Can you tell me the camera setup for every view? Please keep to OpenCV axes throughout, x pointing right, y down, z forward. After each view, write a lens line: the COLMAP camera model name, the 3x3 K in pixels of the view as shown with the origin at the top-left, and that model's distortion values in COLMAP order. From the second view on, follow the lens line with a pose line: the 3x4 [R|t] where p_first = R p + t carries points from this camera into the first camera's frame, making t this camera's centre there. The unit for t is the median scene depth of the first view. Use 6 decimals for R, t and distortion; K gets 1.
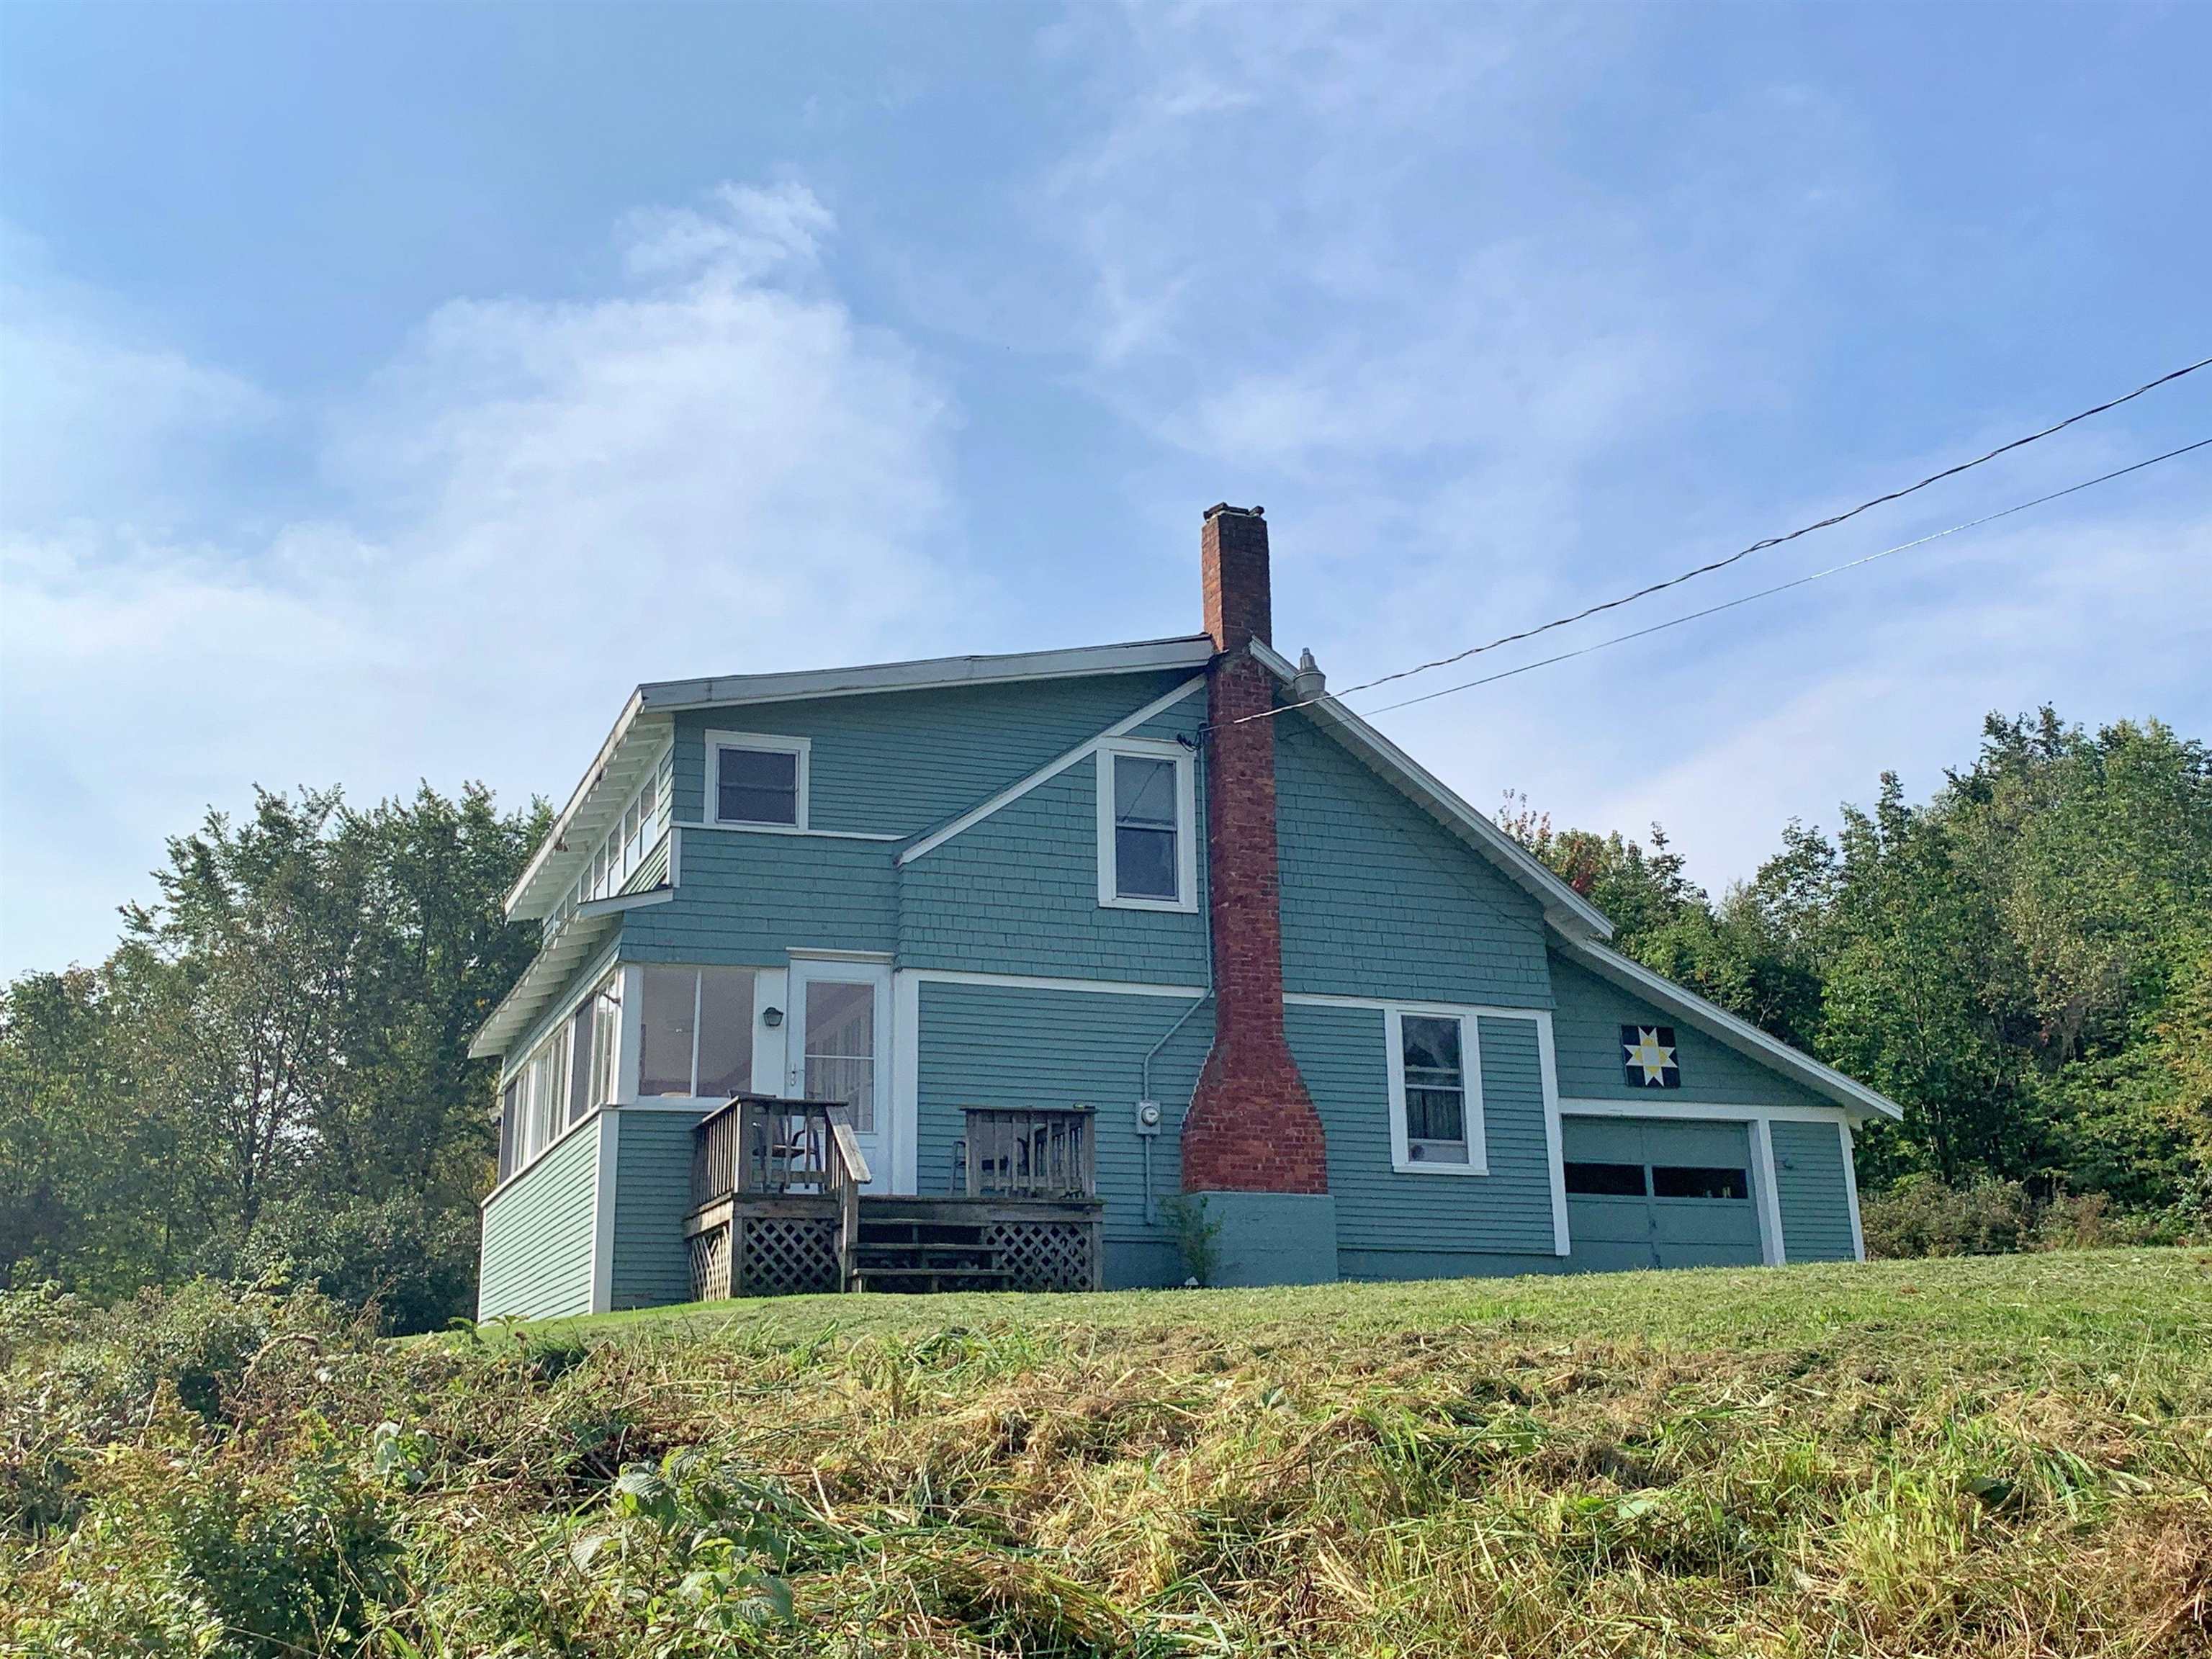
lens RADIAL K [[2619.1, 0, 1105.1], [0, 2619.1, 829.0], [0, 0, 1]] dist [0.000939, 0.000000]
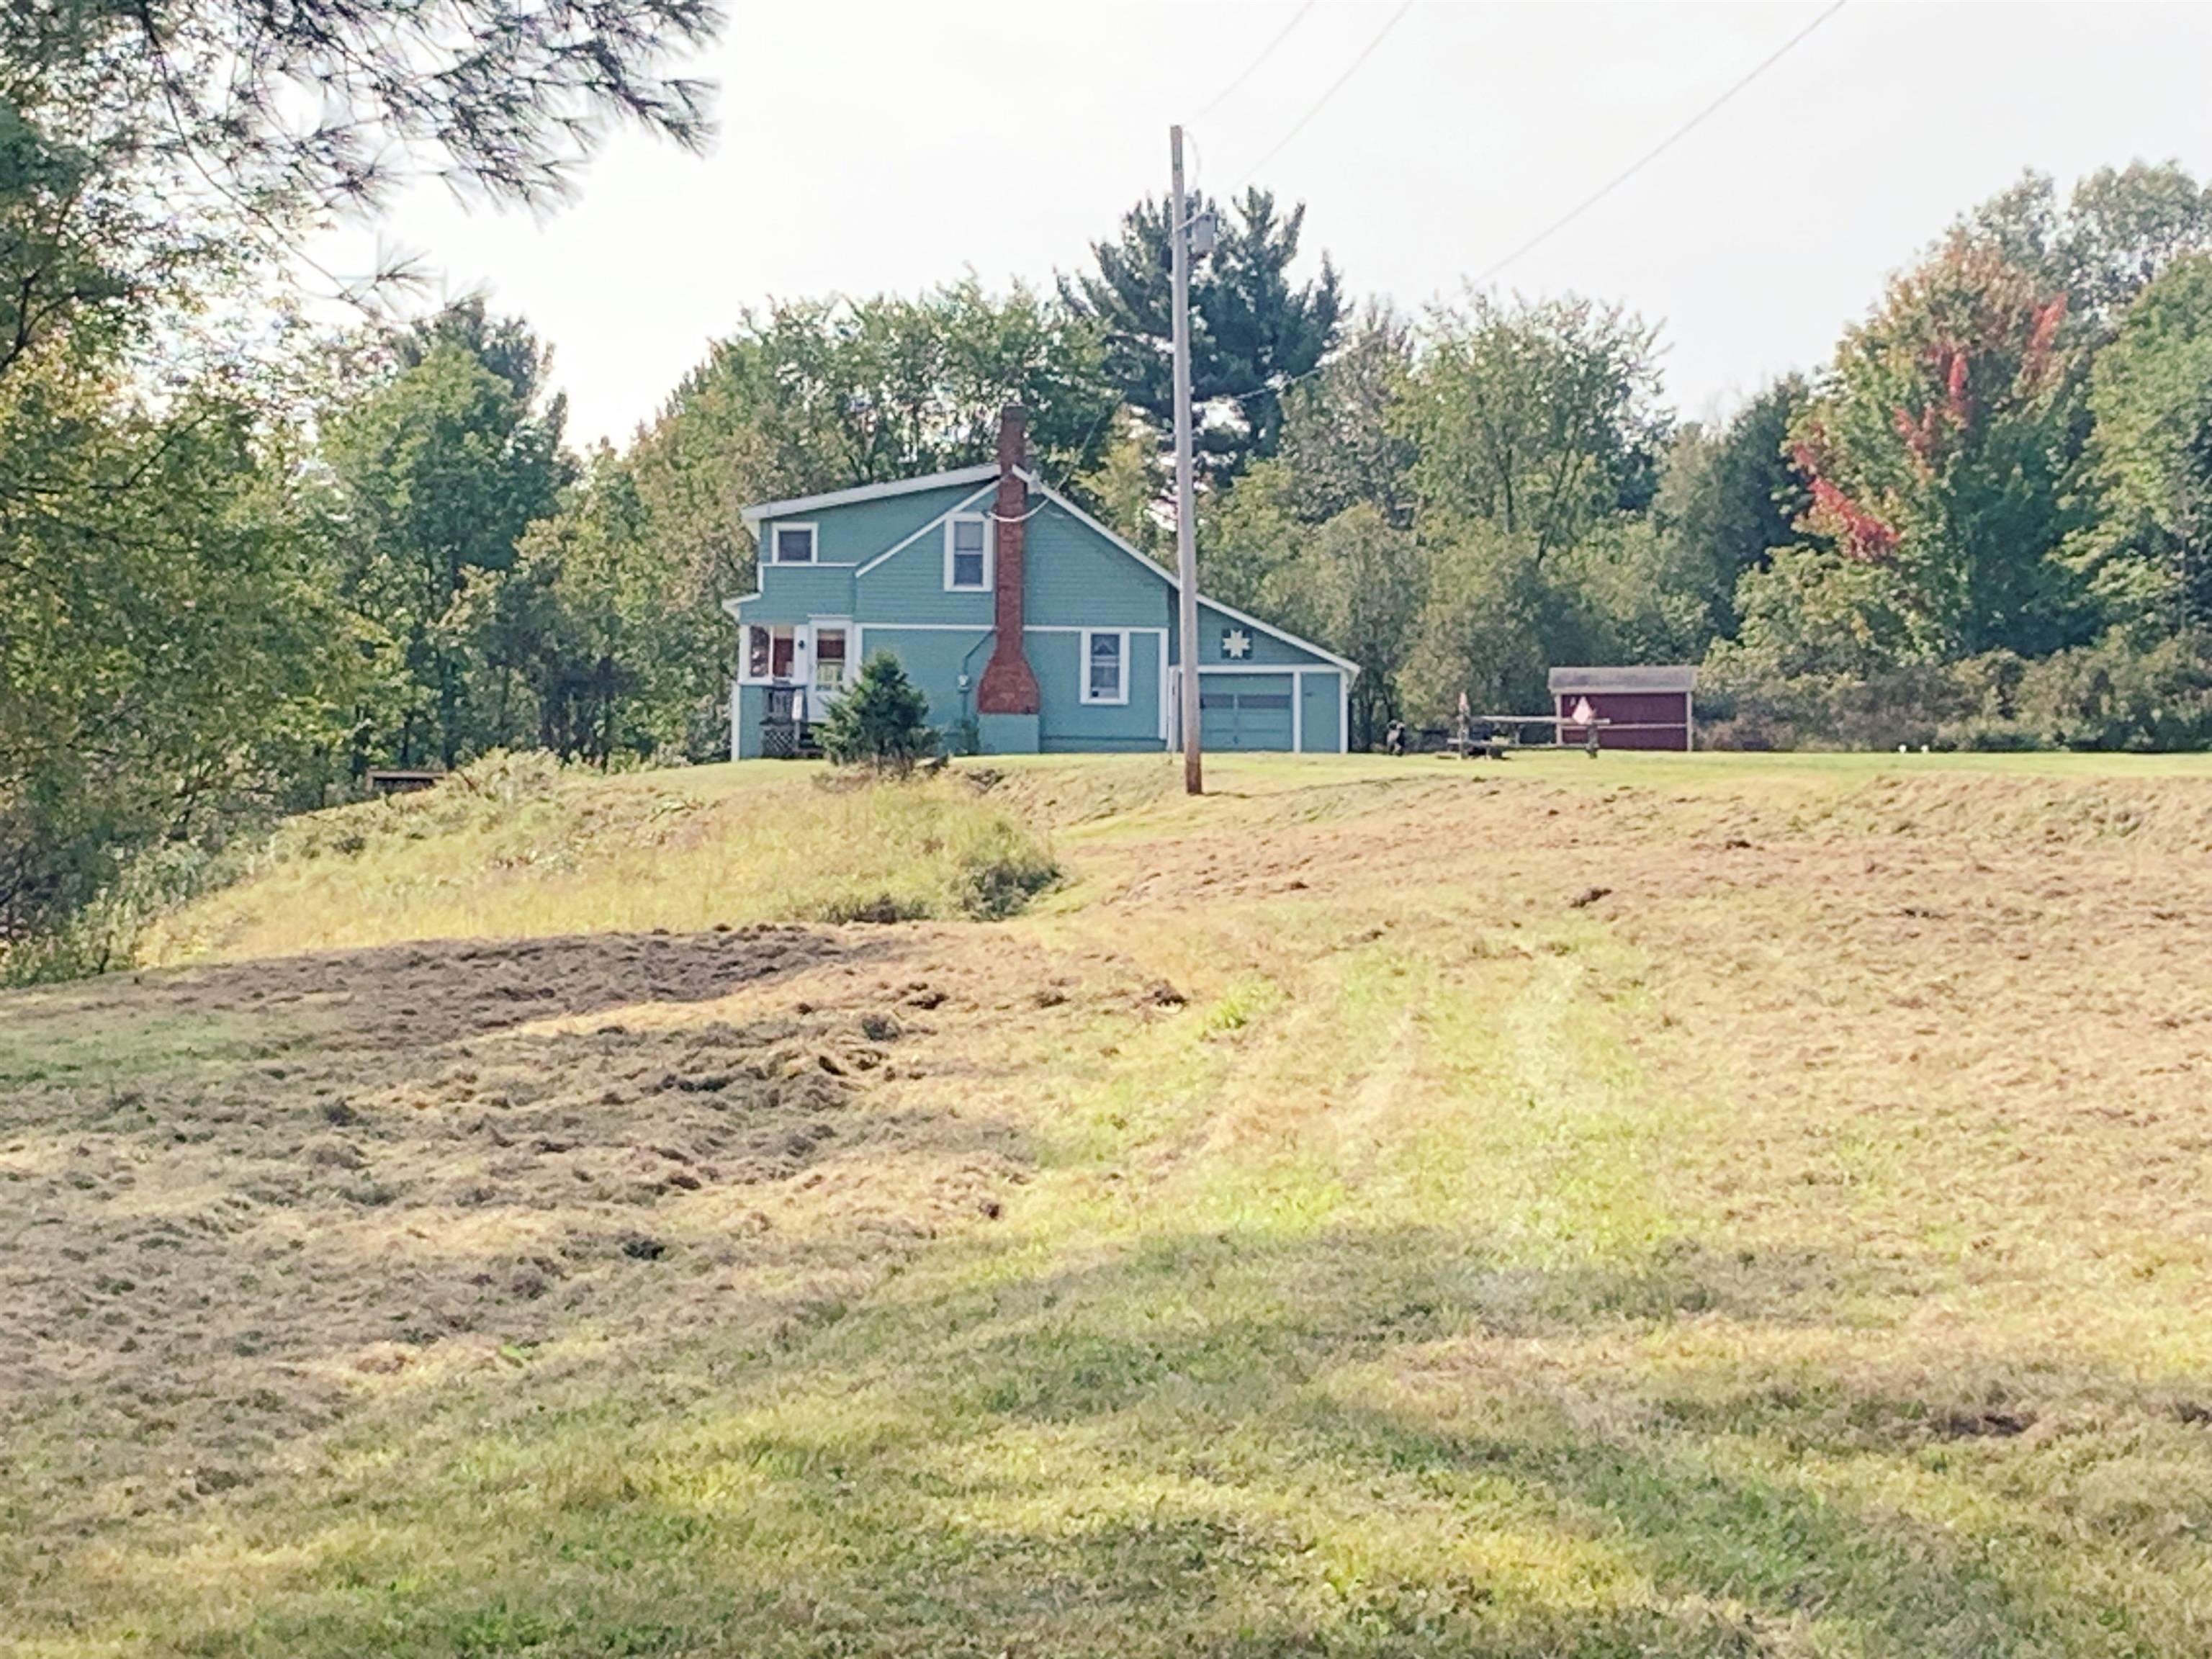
lens RADIAL K [[5999.2, 0, 1106.4], [0, 5999.2, 829.4], [0, 0, 1]] dist [0.078580, 0.000000]
pose [[0.930766, 0.021927, -0.364959, 1.938424], [0.065789, 0.971863, 0.226175, -0.894143], [0.359649, -0.234526, 0.903134, -3.536568]]
